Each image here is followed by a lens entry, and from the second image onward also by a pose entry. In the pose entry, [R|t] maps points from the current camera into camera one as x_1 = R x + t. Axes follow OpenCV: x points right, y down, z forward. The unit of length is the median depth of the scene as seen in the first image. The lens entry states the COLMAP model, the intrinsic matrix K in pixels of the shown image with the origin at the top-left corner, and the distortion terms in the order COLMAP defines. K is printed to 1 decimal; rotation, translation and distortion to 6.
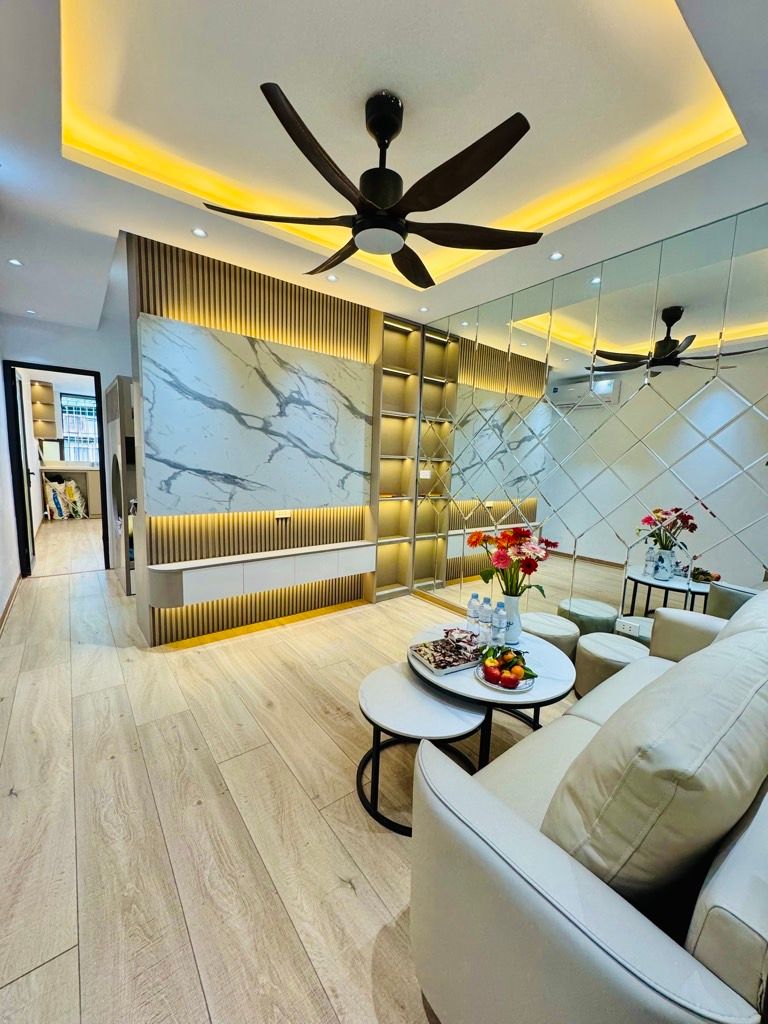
lens RADIAL K [[408.2, 0, 384.4], [0, 408.2, 511.3], [0, 0, 1]] dist [-0.004081, 0.000537]
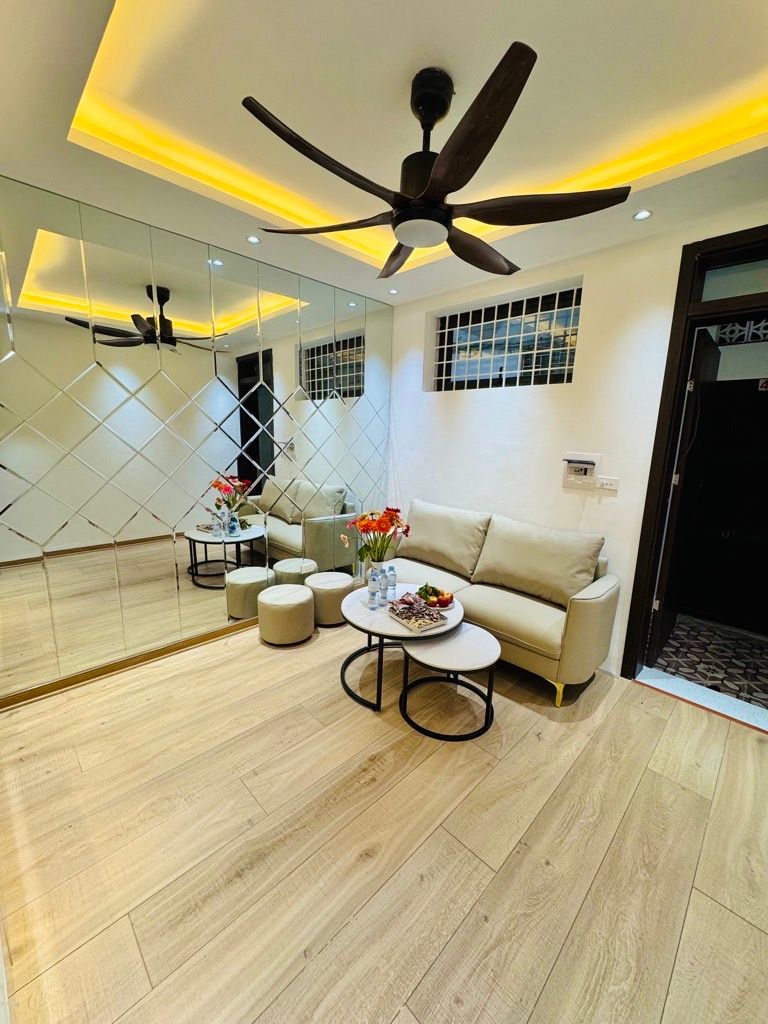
lens RADIAL K [[408.2, 0, 384.1], [0, 408.2, 511.9], [0, 0, 1]] dist [-0.004081, 0.000537]
pose [[-0.125915, -0.226455, 0.965849, -0.800943], [0.090853, 0.966874, 0.238540, -0.222620], [-0.987872, 0.117785, -0.101170, 0.976575]]
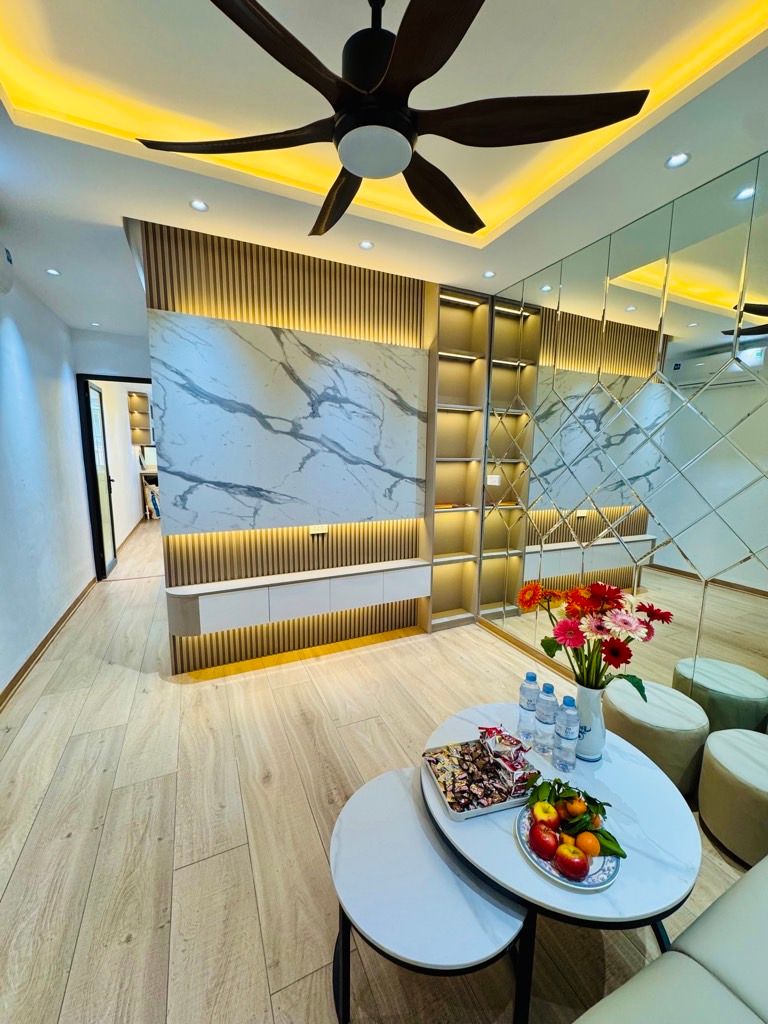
lens RADIAL K [[408.2, 0, 384.4], [0, 408.2, 511.4], [0, 0, 1]] dist [-0.004081, 0.000537]
pose [[0.974817, 0.008354, -0.222849, 0.122259], [-0.005512, 0.999895, 0.013370, -0.066017], [0.222937, -0.011805, 0.974761, 0.270751]]
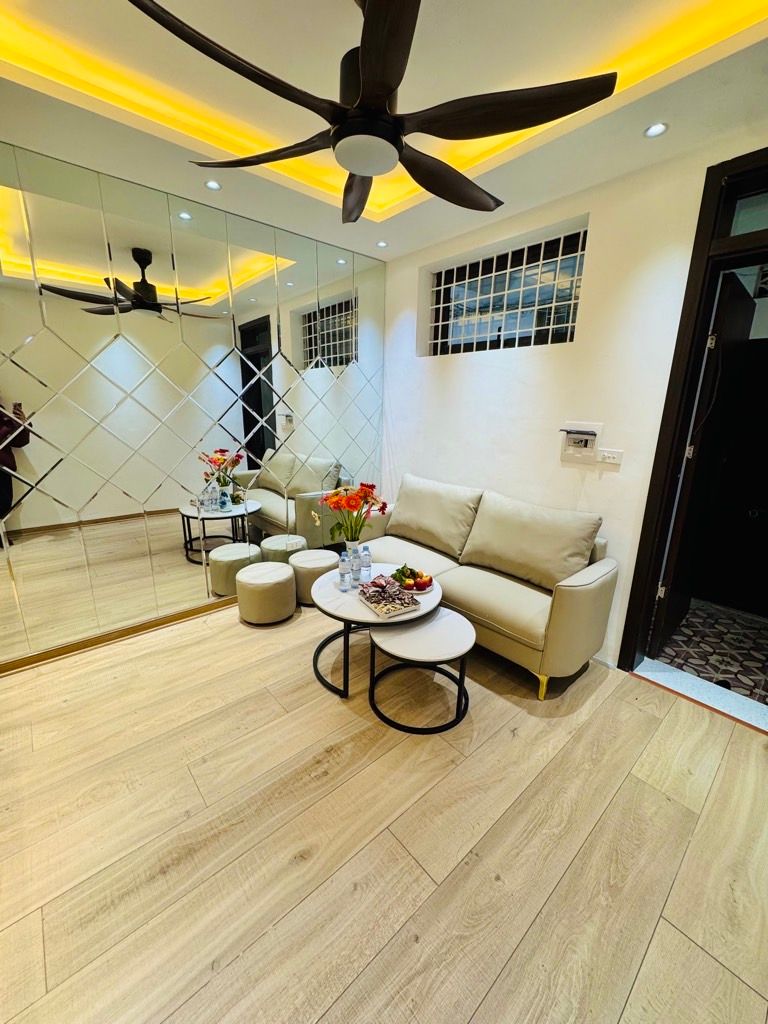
lens RADIAL K [[408.2, 0, 384.1], [0, 408.2, 512.2], [0, 0, 1]] dist [-0.004081, 0.000537]
pose [[-0.064321, -0.287956, 0.955481, -0.731352], [0.101614, 0.950597, 0.293325, -0.193410], [-0.992742, 0.115957, -0.031883, 0.837111]]
